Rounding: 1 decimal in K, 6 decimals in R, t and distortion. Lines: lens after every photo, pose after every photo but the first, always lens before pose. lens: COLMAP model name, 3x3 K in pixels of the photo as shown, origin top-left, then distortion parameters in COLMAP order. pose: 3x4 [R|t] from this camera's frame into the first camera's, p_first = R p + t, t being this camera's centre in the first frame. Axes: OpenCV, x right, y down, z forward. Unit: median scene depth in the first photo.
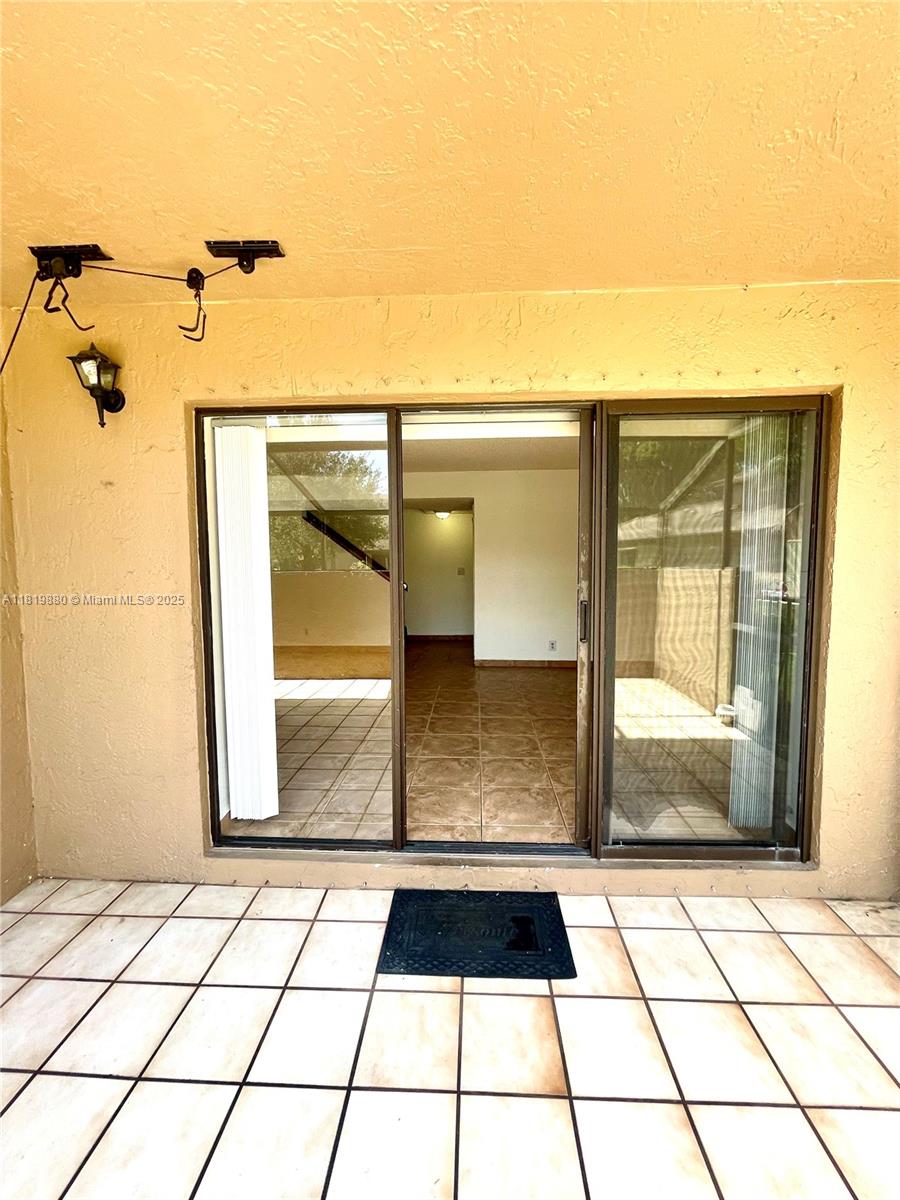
lens RADIAL K [[483.5, 0, 455.8], [0, 483.5, 597.6], [0, 0, 1]] dist [-0.000497, 0.001013]
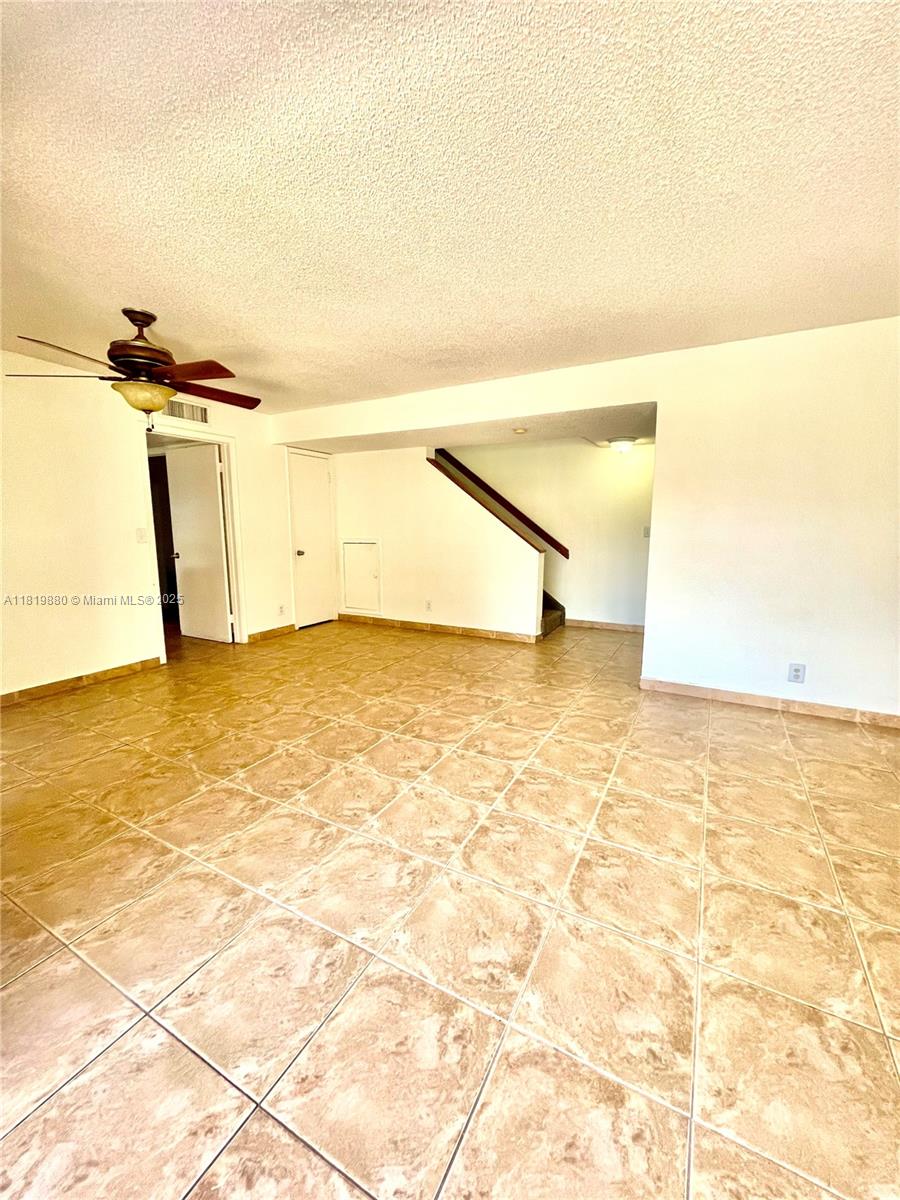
lens RADIAL K [[483.5, 0, 454.2], [0, 483.5, 595.9], [0, 0, 1]] dist [-0.000497, 0.001013]
pose [[0.900493, 0.068137, -0.429500, 0.237874], [-0.034176, 0.995682, 0.086305, -0.053471], [0.433526, -0.063039, 0.898933, 1.035530]]
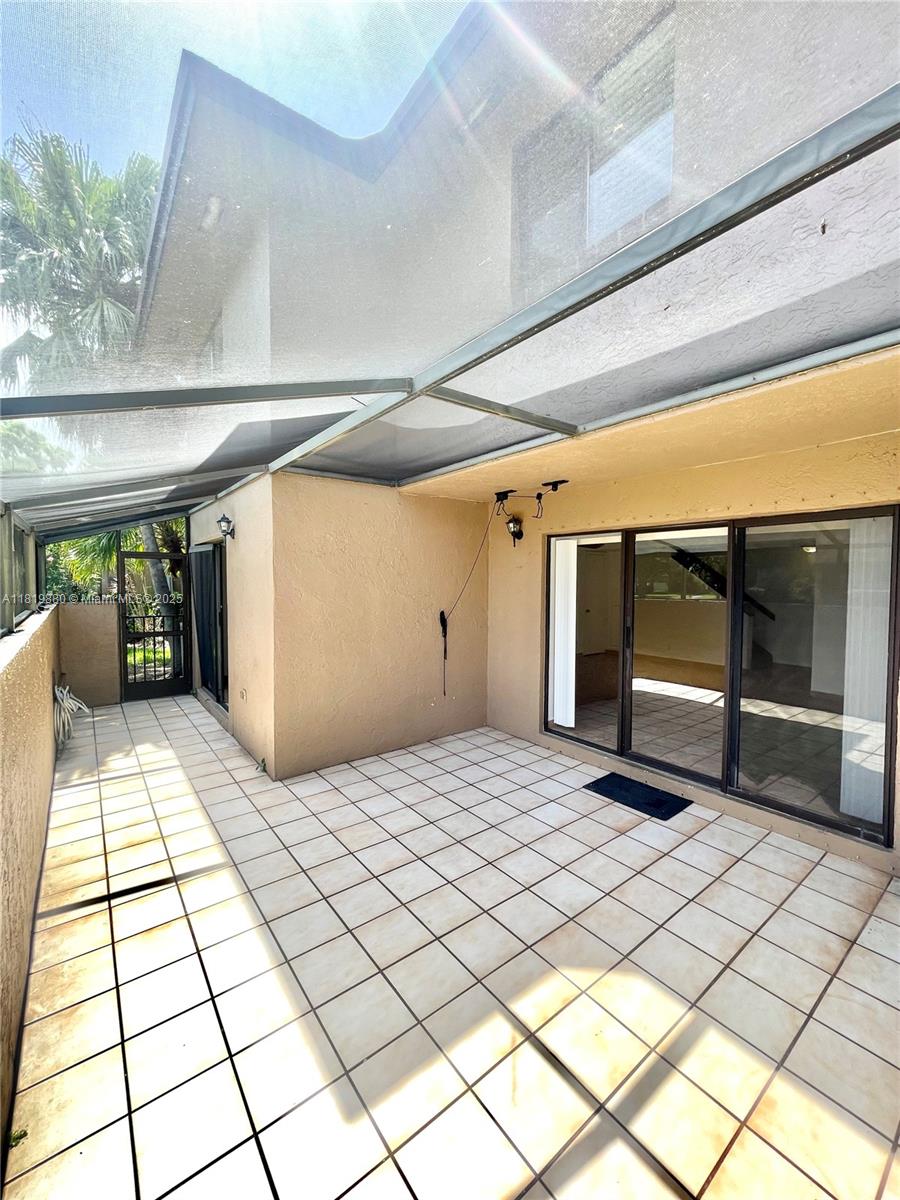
lens RADIAL K [[483.5, 0, 457.9], [0, 483.5, 598.5], [0, 0, 1]] dist [-0.000497, 0.001013]
pose [[0.651737, 0.040977, -0.757337, 0.940850], [-0.062993, 0.998014, -0.000210, -0.063988], [0.755824, 0.047843, 0.653024, -0.807027]]
